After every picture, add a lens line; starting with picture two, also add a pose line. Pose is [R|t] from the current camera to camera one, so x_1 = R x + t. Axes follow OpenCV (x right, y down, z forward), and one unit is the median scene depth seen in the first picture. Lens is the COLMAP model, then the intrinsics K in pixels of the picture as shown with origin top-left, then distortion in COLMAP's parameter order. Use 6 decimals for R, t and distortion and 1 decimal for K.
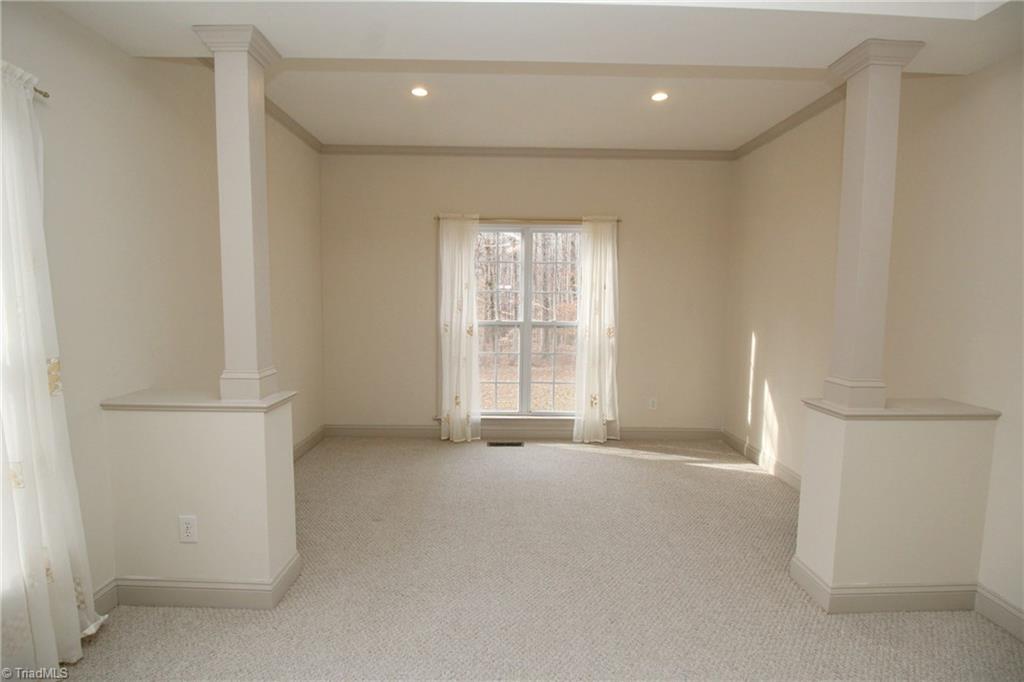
lens RADIAL K [[495.3, 0, 512.0], [0, 495.3, 341.0], [0, 0, 1]] dist [0.000526, -0.000163]
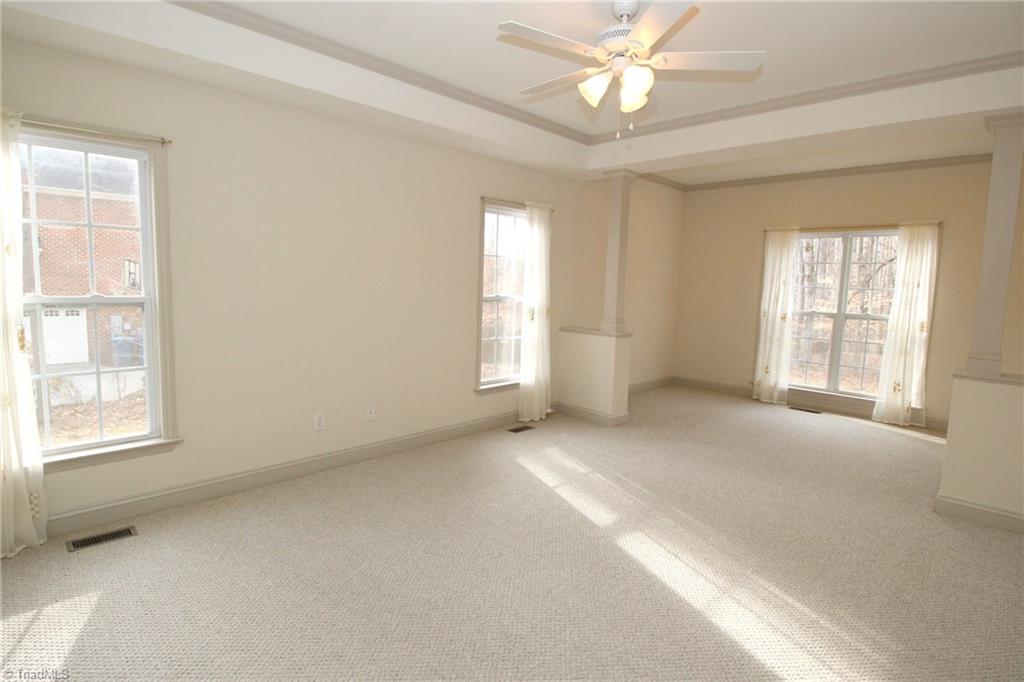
lens RADIAL K [[495.3, 0, 512.0], [0, 495.3, 341.0], [0, 0, 1]] dist [0.000526, -0.000163]
pose [[0.703054, 0.097796, -0.704380, 0.328315], [-0.085351, 0.994943, 0.052947, 0.032290], [0.705996, 0.022894, 0.707846, -0.398742]]
